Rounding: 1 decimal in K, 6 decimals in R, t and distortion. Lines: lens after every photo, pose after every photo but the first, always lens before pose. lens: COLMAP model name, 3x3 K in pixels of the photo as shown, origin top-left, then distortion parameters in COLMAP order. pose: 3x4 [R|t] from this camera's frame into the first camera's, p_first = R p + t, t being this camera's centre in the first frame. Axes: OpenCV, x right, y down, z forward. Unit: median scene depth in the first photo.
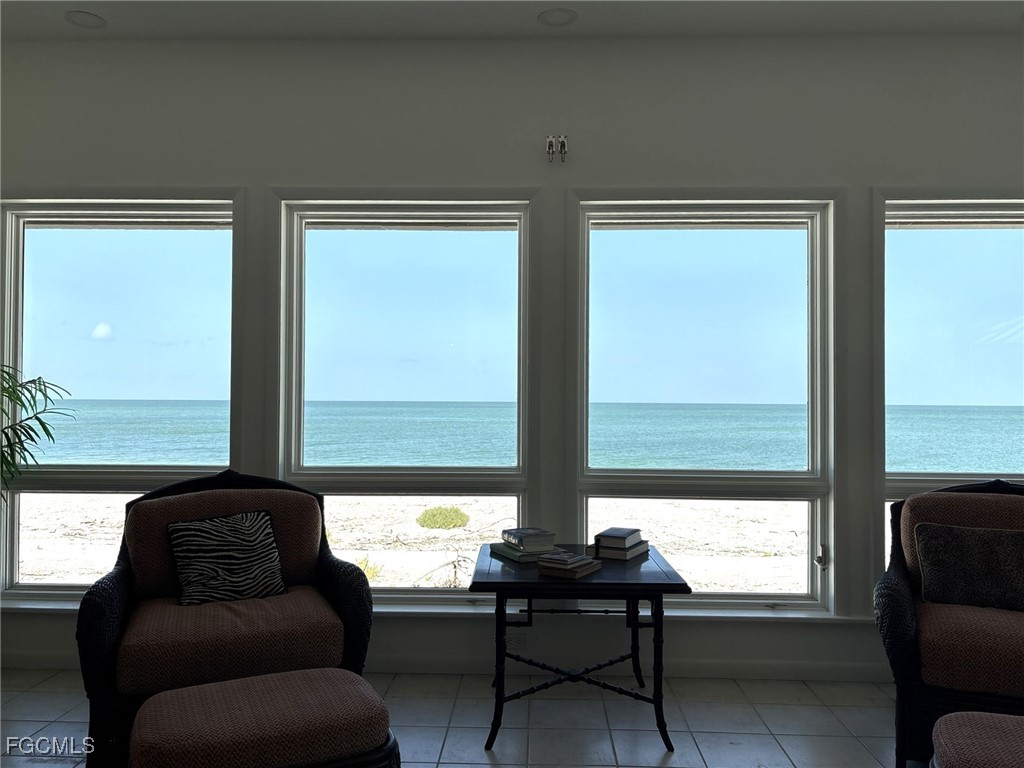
lens RADIAL K [[781.4, 0, 517.7], [0, 781.4, 390.7], [0, 0, 1]] dist [0.037461, -0.019816]
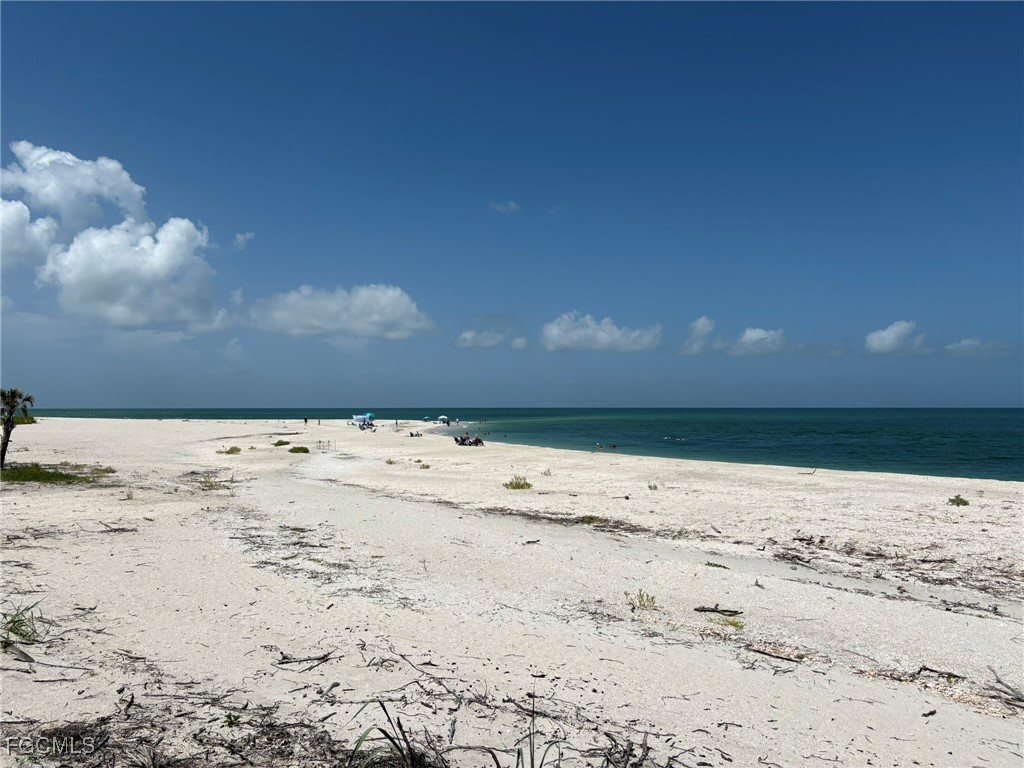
lens RADIAL K [[781.4, 0, 512.5], [0, 781.4, 384.8], [0, 0, 1]] dist [0.037461, -0.019816]
pose [[0.707267, -0.025270, -0.706495, -1.865917], [0.017092, 0.999680, -0.018647, 0.311591], [0.706740, 0.001113, 0.707472, 2.634076]]
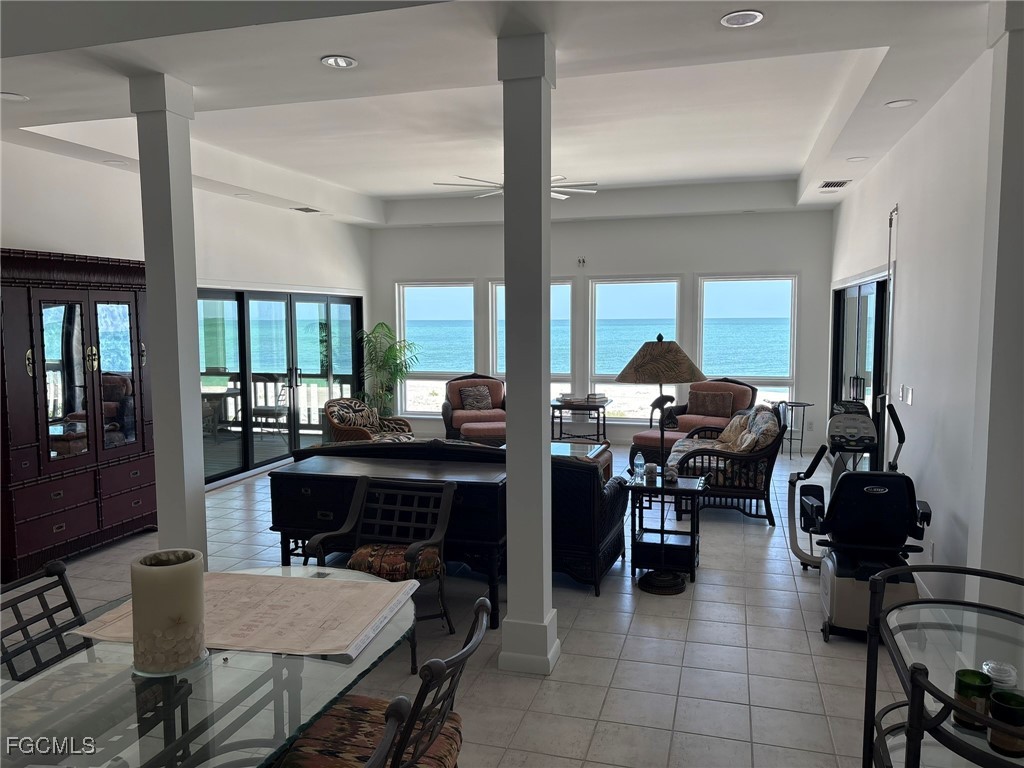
lens RADIAL K [[781.4, 0, 518.3], [0, 781.4, 390.5], [0, 0, 1]] dist [0.037461, -0.019816]
pose [[0.971343, 0.011082, -0.237424, 0.525682], [0.015029, 0.994050, 0.107885, -0.157533], [0.237207, -0.108361, 0.965397, -1.918464]]
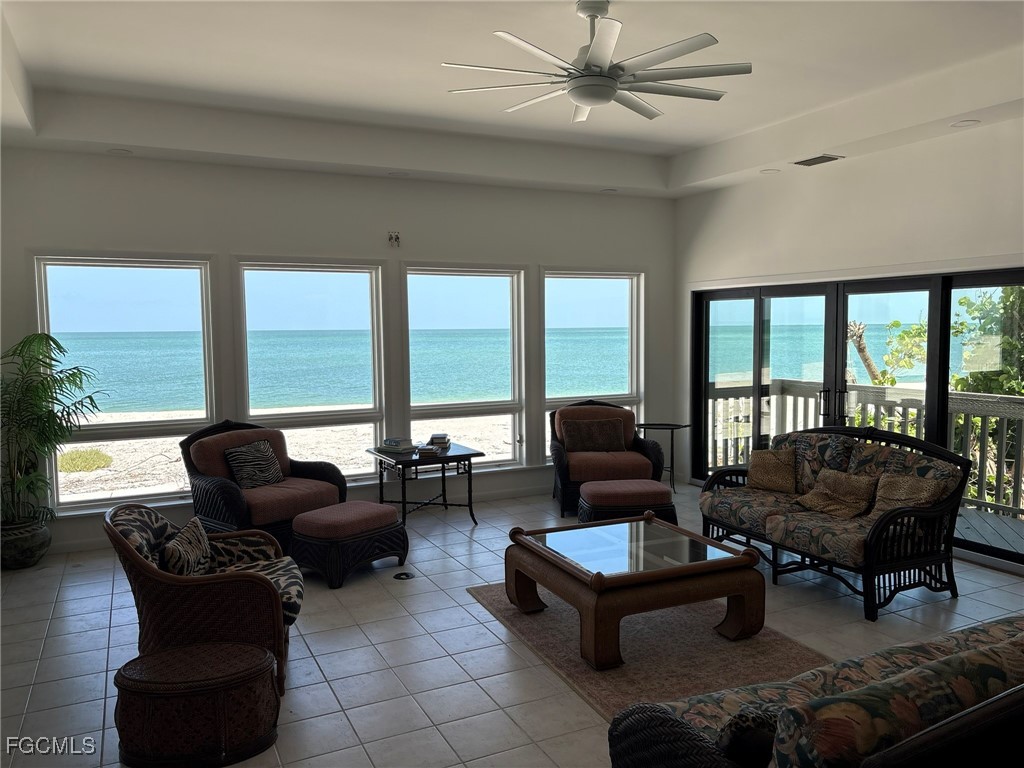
lens RADIAL K [[781.4, 0, 517.2], [0, 781.4, 378.5], [0, 0, 1]] dist [0.037461, -0.019816]
pose [[0.878151, -0.047523, 0.476017, -0.626749], [0.008375, 0.996428, 0.084026, -0.133253], [-0.478310, -0.069801, 0.875413, -0.843066]]
